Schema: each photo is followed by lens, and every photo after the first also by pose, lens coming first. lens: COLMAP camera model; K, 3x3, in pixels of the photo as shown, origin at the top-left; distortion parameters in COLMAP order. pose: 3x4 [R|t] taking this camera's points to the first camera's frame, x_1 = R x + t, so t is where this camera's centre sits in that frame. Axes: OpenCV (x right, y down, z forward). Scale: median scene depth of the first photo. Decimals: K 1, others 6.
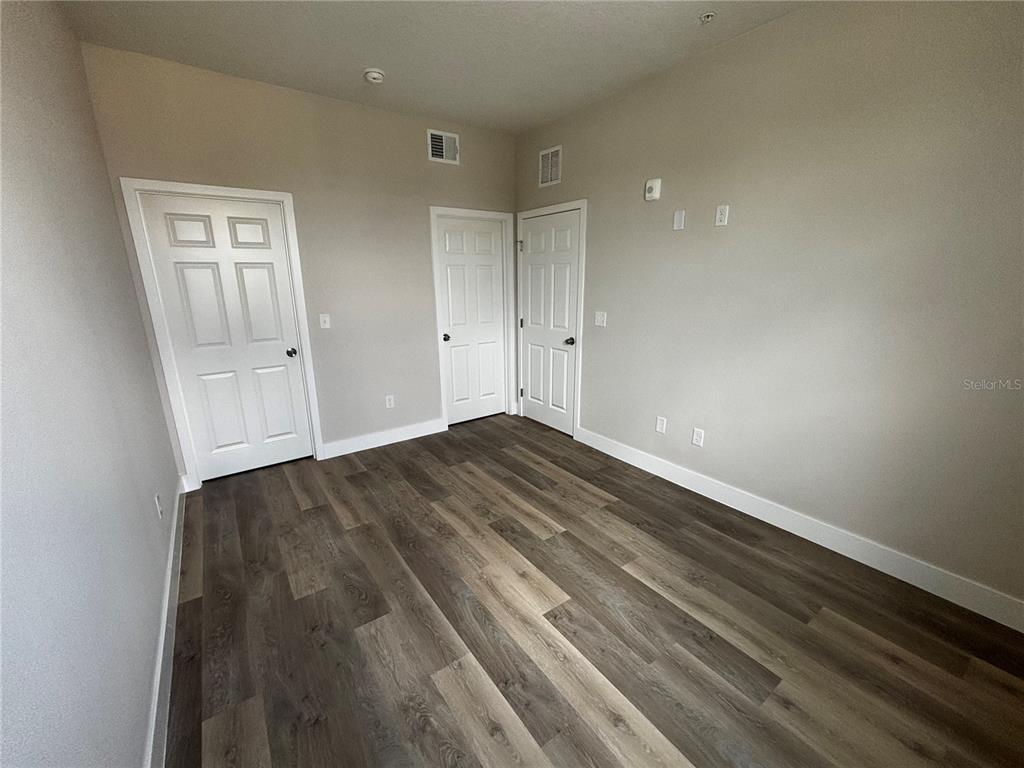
lens RADIAL K [[414.3, 0, 512.8], [0, 414.3, 382.9], [0, 0, 1]] dist [0.002850, -0.000513]
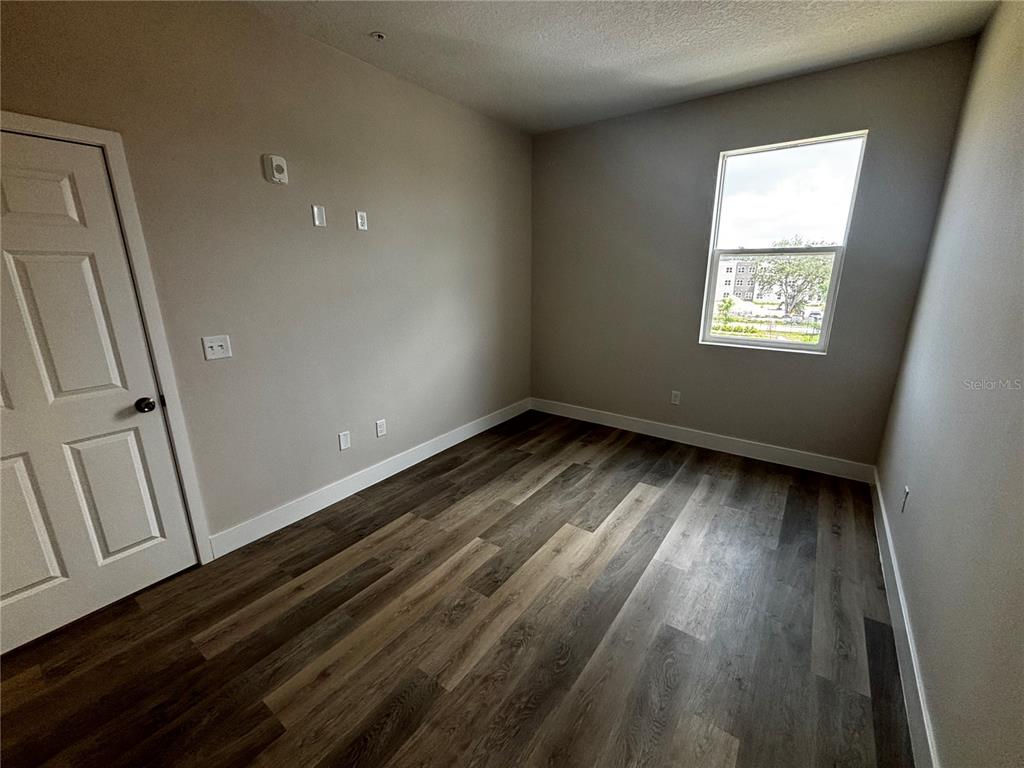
lens RADIAL K [[441.0, 0, 516.9], [0, 441.0, 362.0], [0, 0, 1]] dist [-0.000108, -0.000422]
pose [[-0.324539, -0.179860, 0.928614, -0.699224], [0.257132, 0.928006, 0.269606, -0.243056], [-0.910251, 0.326275, -0.254927, 0.954196]]
